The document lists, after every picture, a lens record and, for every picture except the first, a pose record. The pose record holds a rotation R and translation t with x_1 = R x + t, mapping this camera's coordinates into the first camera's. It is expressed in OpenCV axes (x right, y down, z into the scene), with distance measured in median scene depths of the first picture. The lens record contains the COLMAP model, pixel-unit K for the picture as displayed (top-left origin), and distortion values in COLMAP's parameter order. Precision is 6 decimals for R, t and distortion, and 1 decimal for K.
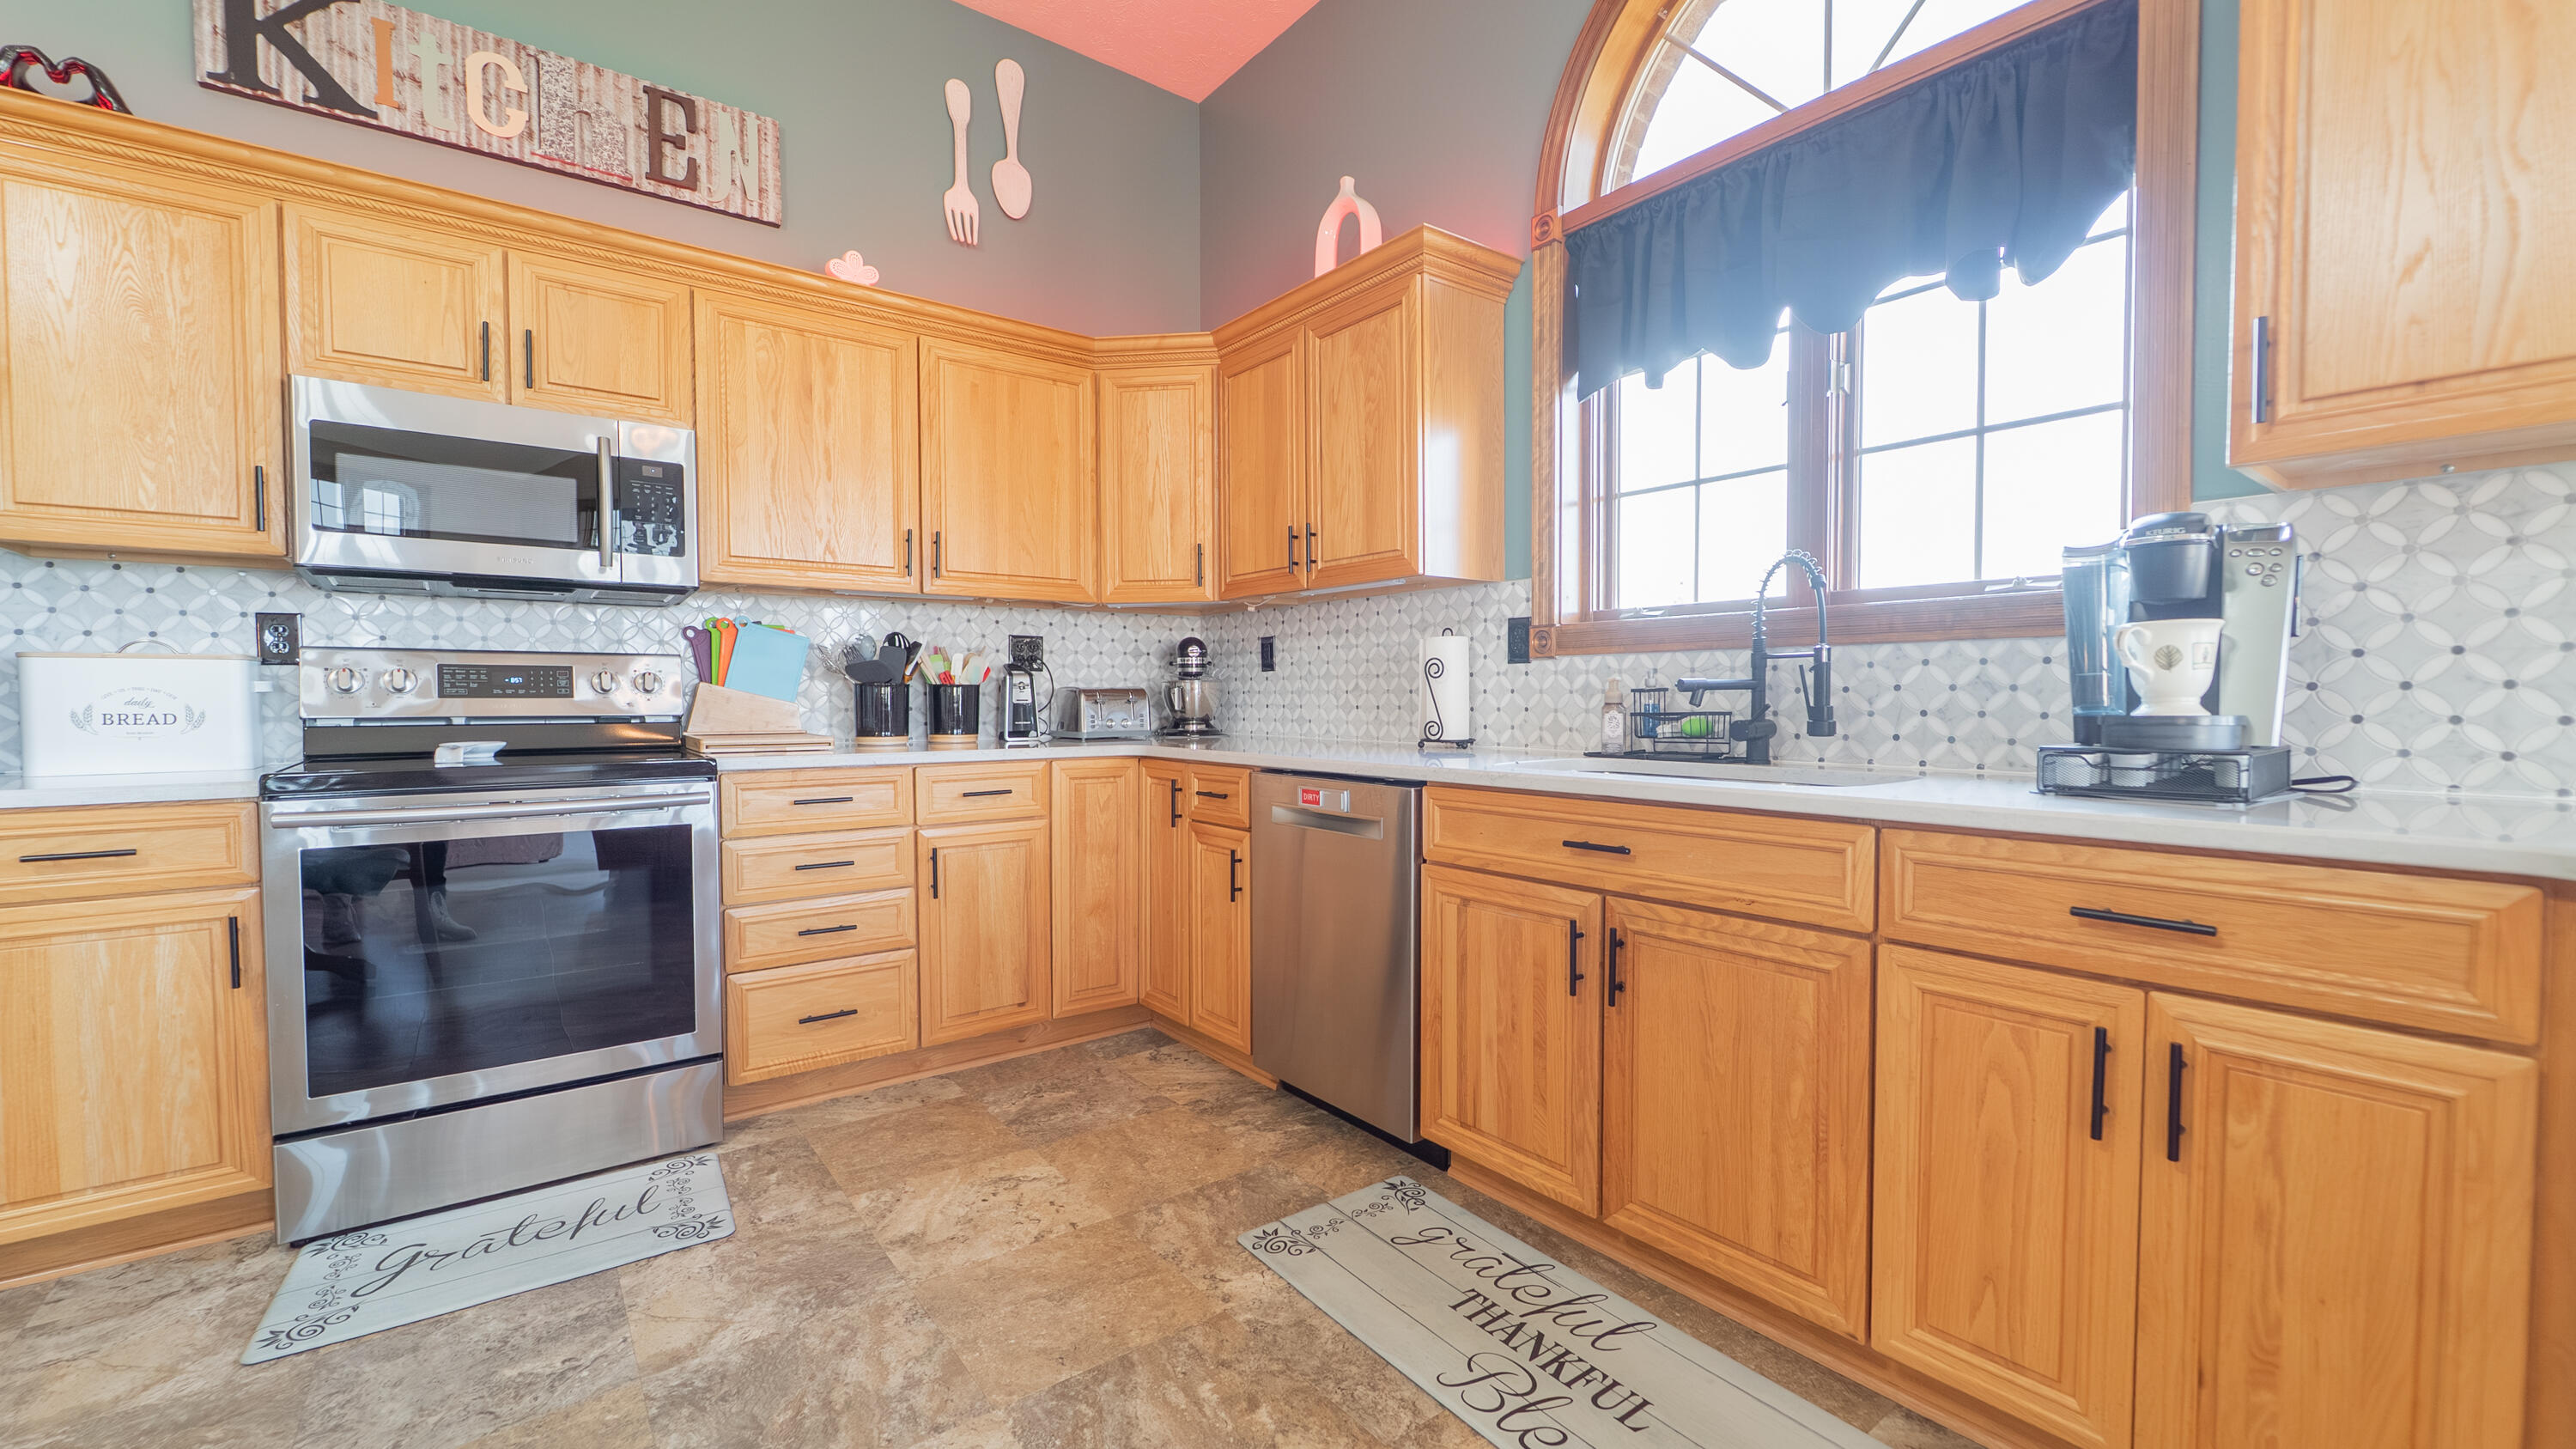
lens RADIAL K [[1049.1, 0, 1303.6], [0, 1049.1, 727.9], [0, 0, 1]] dist [0.001348, 0.000215]
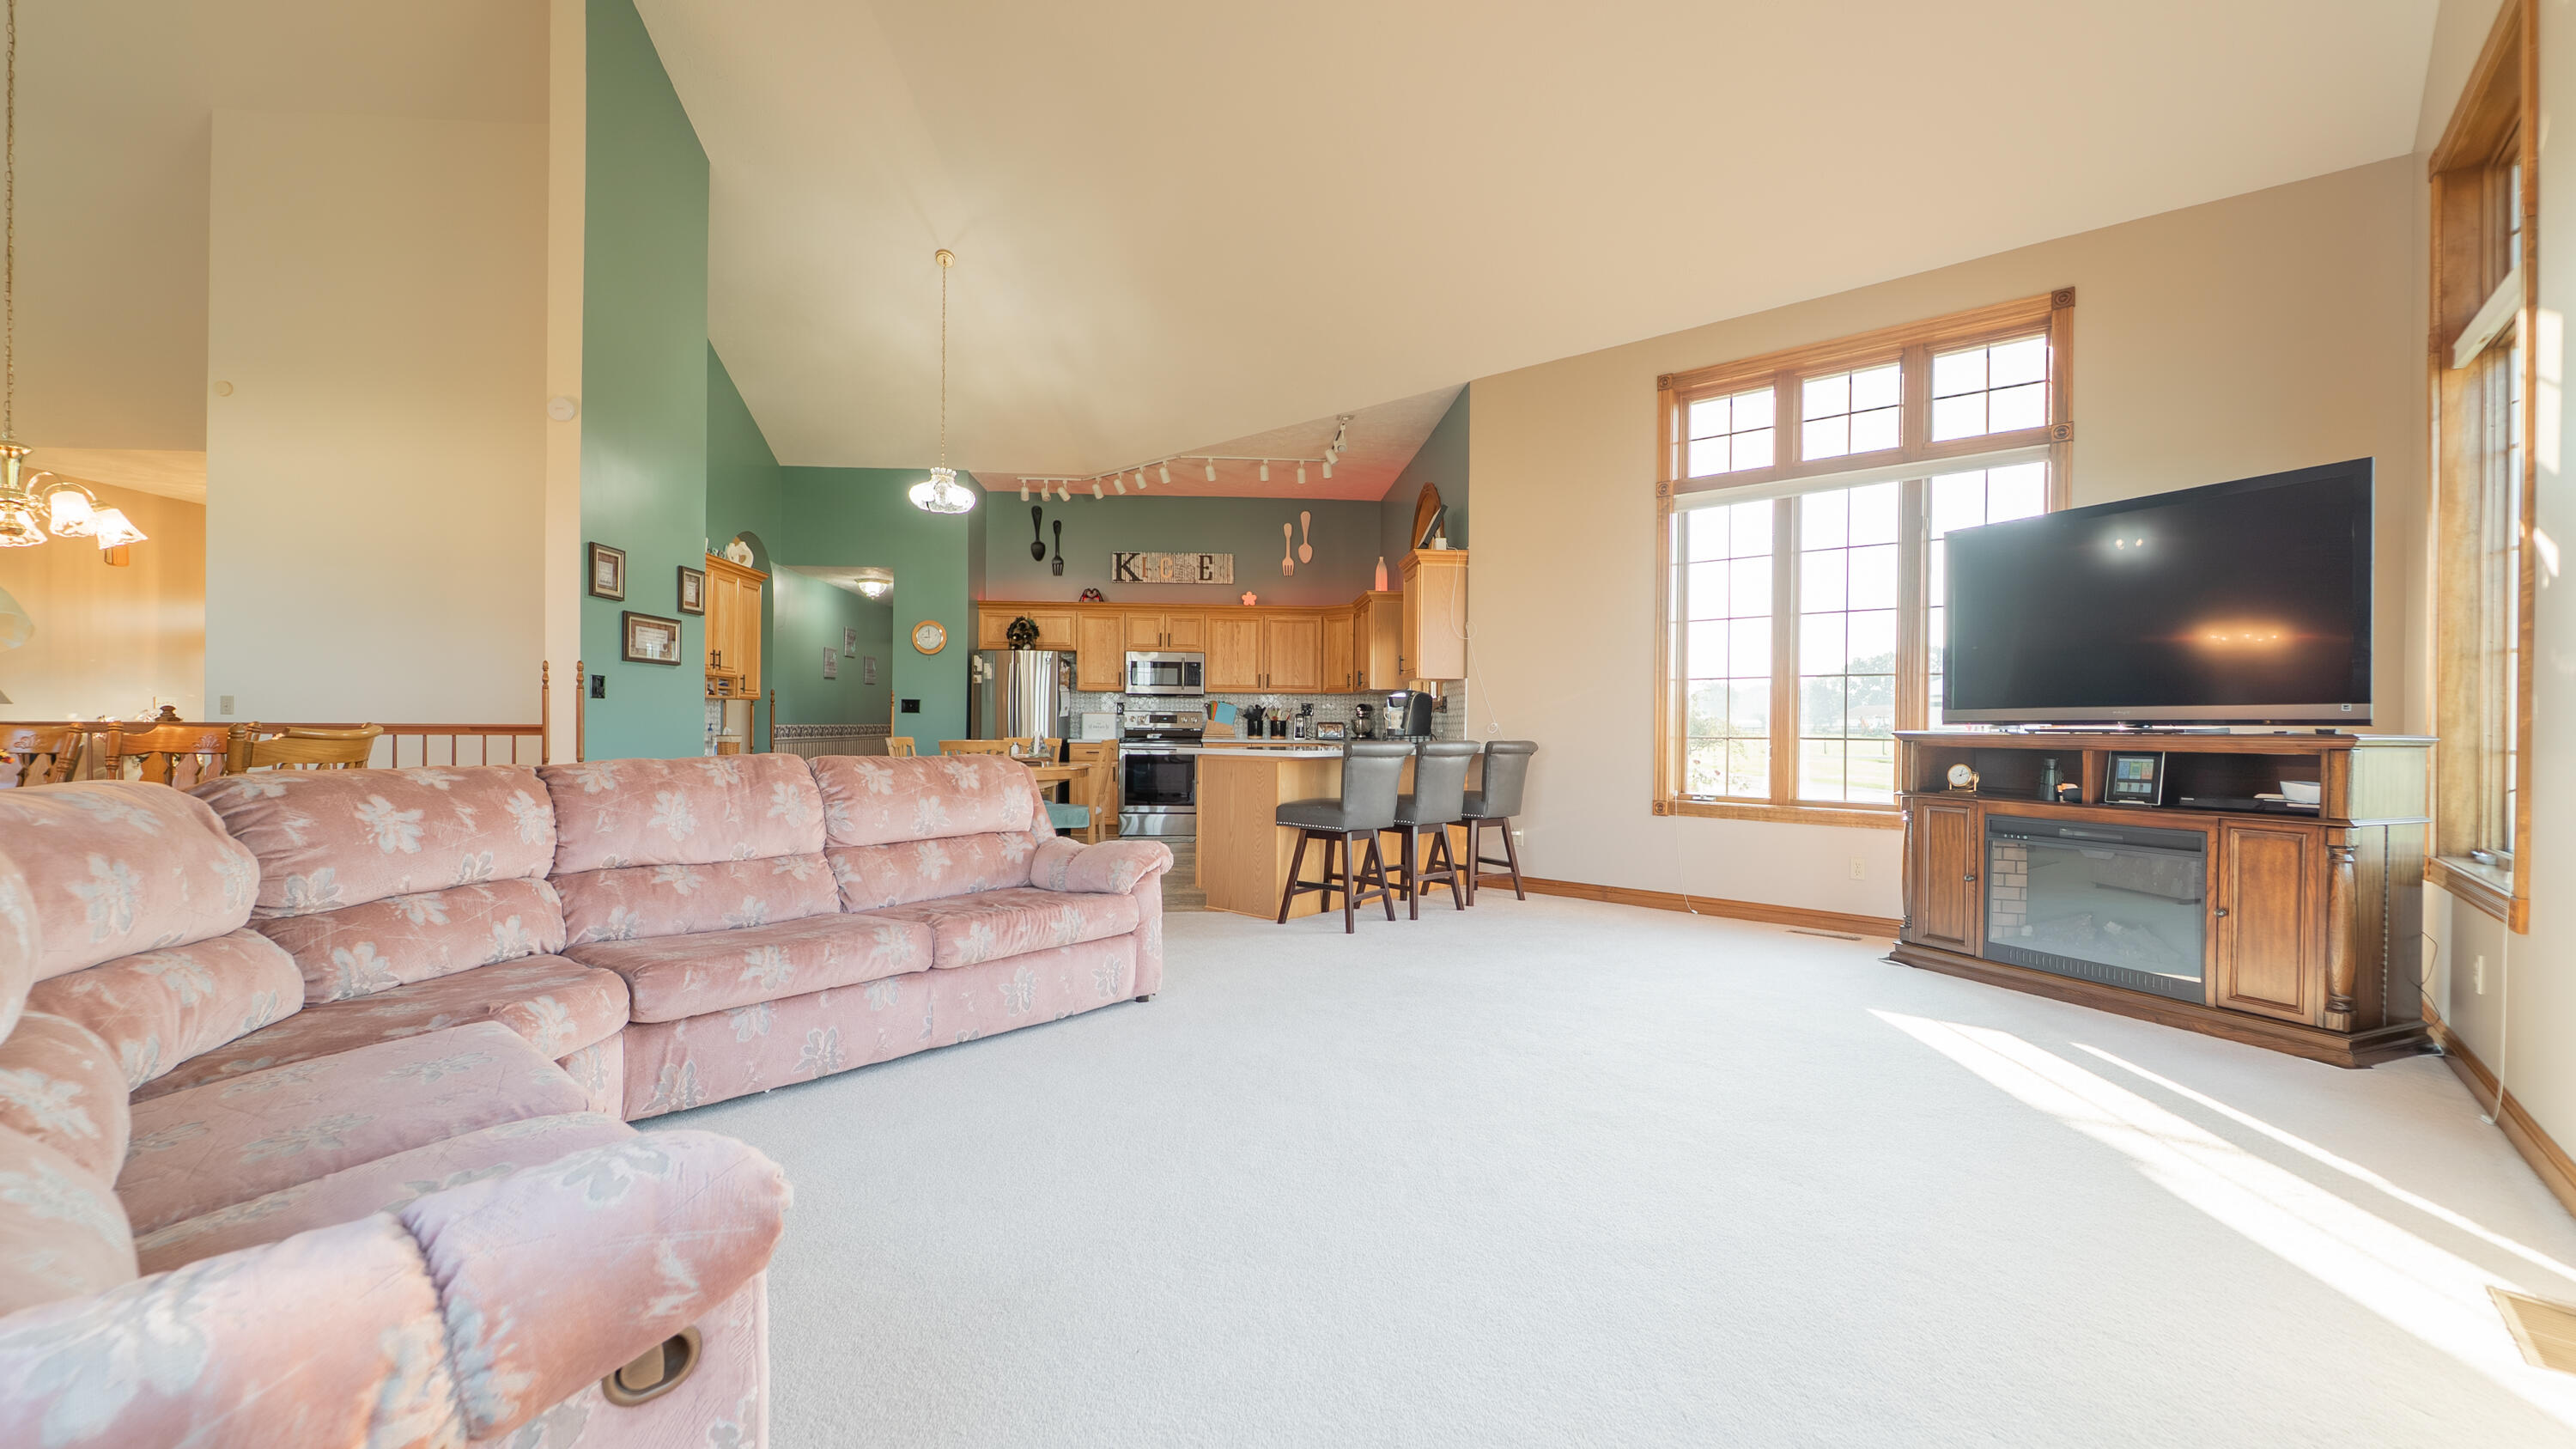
lens RADIAL K [[1049.1, 0, 1303.6], [0, 1049.1, 727.9], [0, 0, 1]] dist [0.001348, 0.000215]
pose [[0.838516, 0.013061, -0.544720, 1.665190], [-0.026915, 0.999485, -0.017468, 0.039855], [0.544211, 0.029308, 0.838436, -1.834643]]
